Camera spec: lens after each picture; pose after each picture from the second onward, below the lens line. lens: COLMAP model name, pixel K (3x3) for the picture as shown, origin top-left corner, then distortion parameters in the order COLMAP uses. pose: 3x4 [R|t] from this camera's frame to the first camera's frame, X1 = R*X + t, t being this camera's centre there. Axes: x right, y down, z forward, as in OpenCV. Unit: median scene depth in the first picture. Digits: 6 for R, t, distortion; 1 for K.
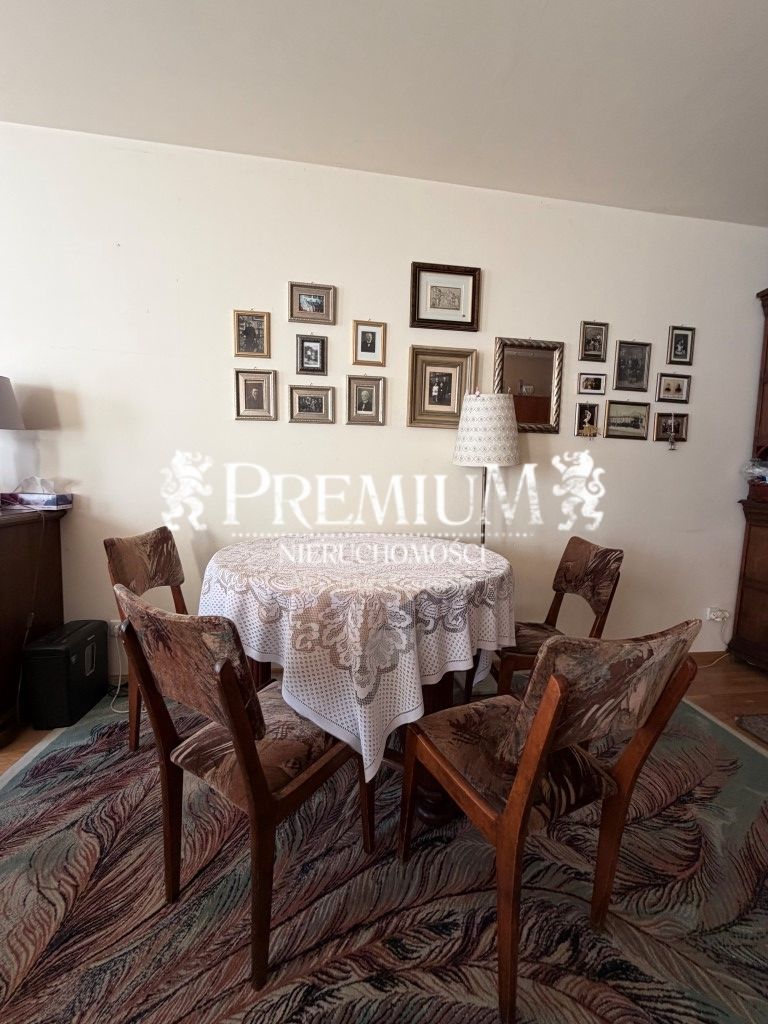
lens RADIAL K [[406.5, 0, 384.0], [0, 406.5, 511.7], [0, 0, 1]] dist [0.002695, -0.000299]
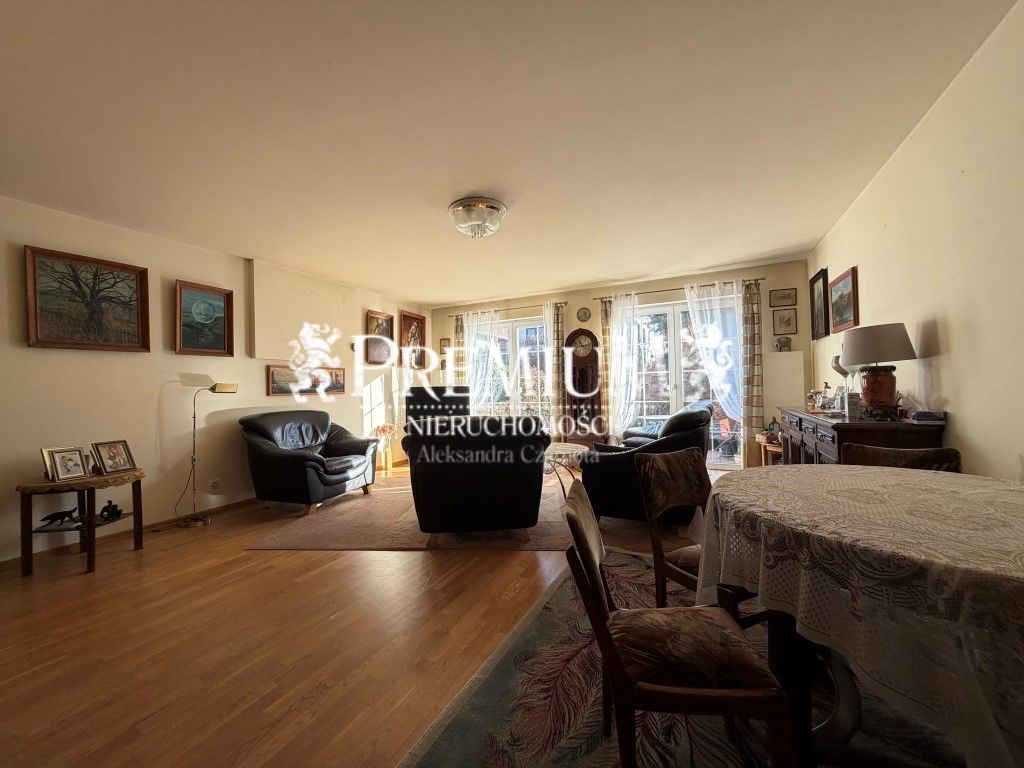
lens RADIAL K [[406.5, 0, 511.9], [0, 406.5, 388.3], [0, 0, 1]] dist [0.002695, -0.000299]
pose [[-0.557954, -0.016689, -0.829704, 0.749691], [-0.062204, 0.997826, 0.021760, -0.054280], [0.827537, 0.063752, -0.557779, 0.597896]]
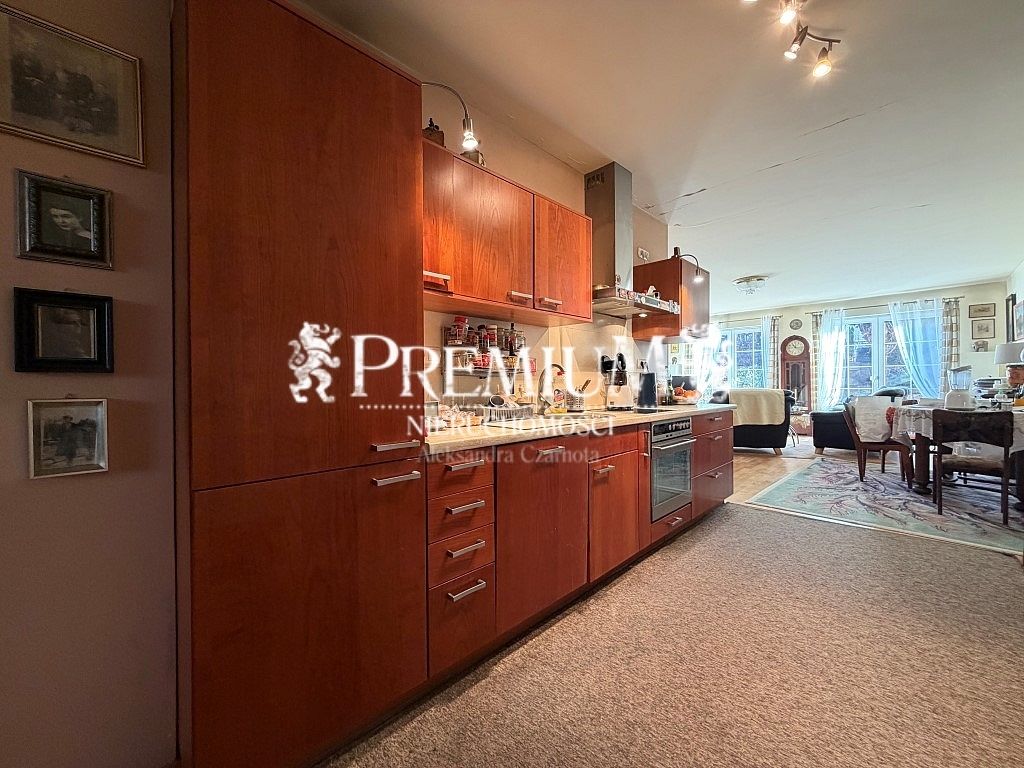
lens RADIAL K [[406.5, 0, 512.3], [0, 406.5, 385.1], [0, 0, 1]] dist [0.002695, -0.000299]
pose [[-0.799628, -0.009647, -0.600418, 2.663495], [-0.058722, 0.996335, 0.062196, -0.040506], [0.597617, 0.084992, -0.797264, 0.939168]]
